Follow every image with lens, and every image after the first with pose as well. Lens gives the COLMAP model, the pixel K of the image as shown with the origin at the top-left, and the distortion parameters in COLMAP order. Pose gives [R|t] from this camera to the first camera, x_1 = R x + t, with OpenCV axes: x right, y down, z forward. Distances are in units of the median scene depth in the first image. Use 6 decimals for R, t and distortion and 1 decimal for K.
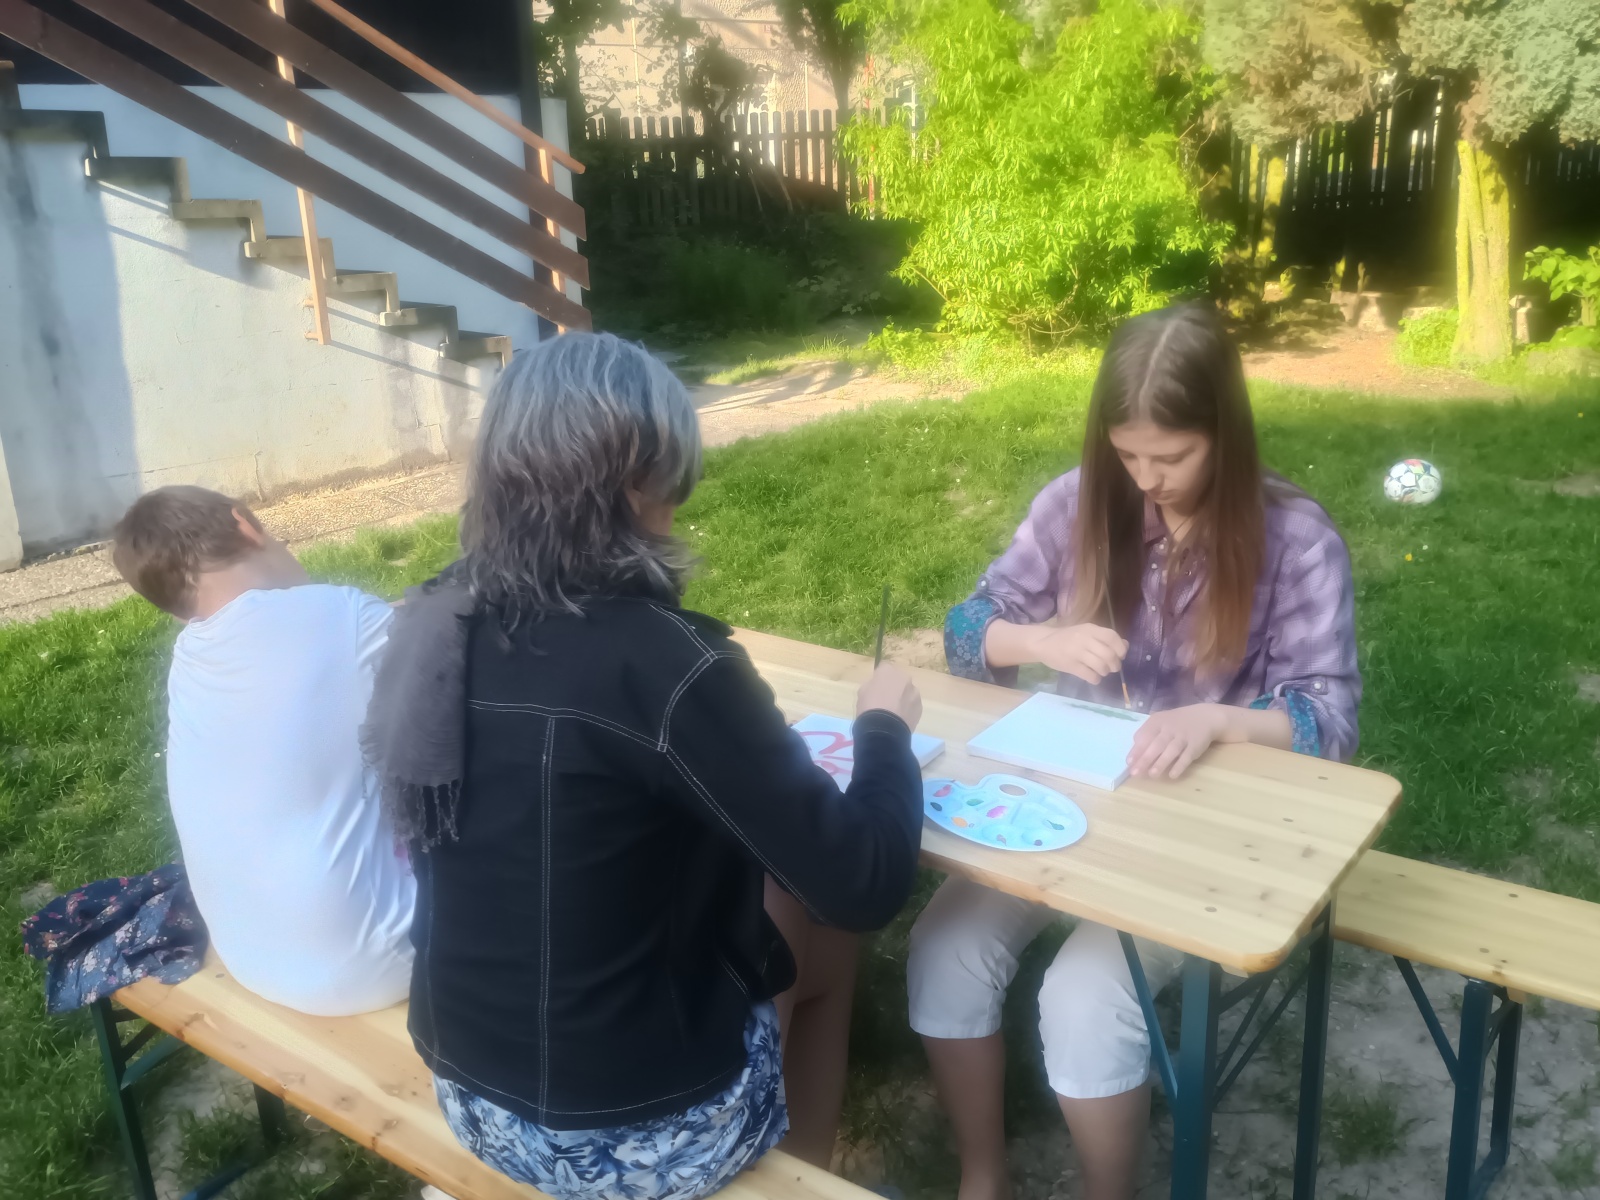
lens RADIAL K [[1417.6, 0, 767.7], [0, 1417.6, 599.1], [0, 0, 1]] dist [0.078255, -0.084129]
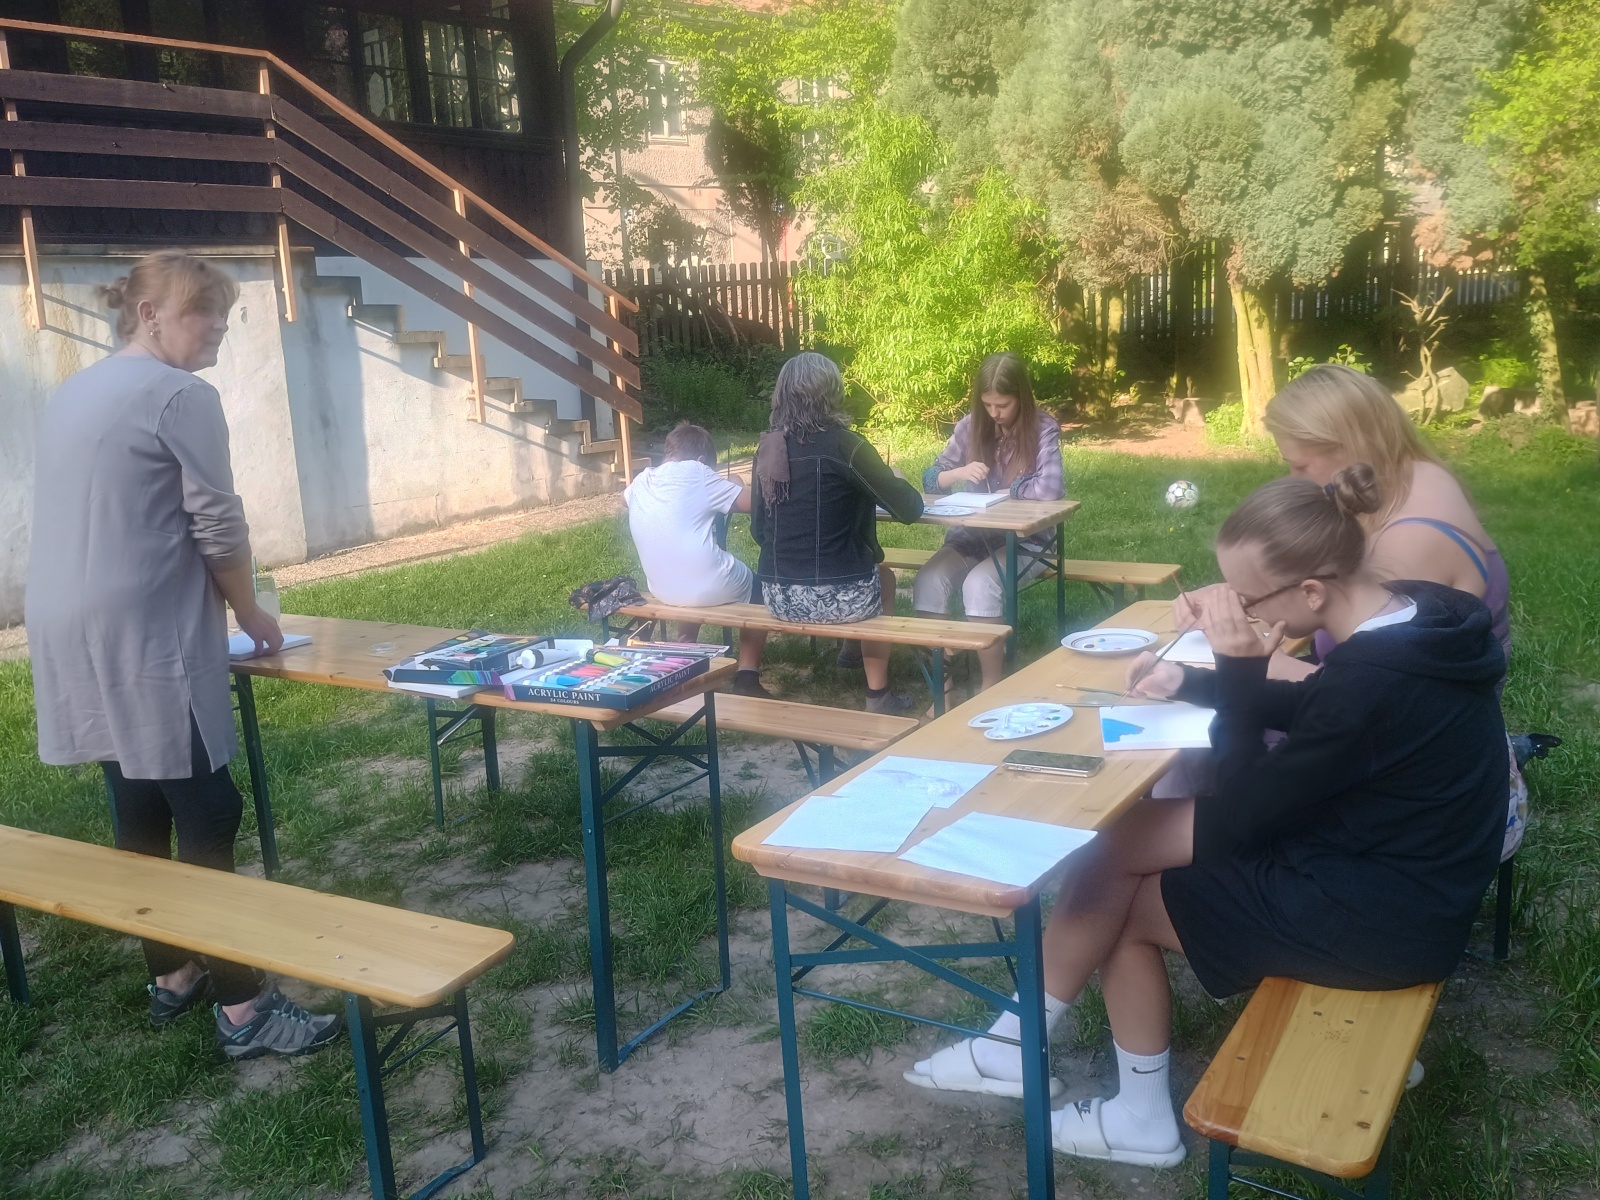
lens RADIAL K [[1417.6, 0, 767.7], [0, 1417.6, 599.1], [0, 0, 1]] dist [0.078255, -0.084129]
pose [[0.997684, -0.023328, 0.063888, -0.078677], [0.029193, 0.995287, -0.092476, 0.114817], [-0.061430, 0.094127, 0.993663, -0.368826]]
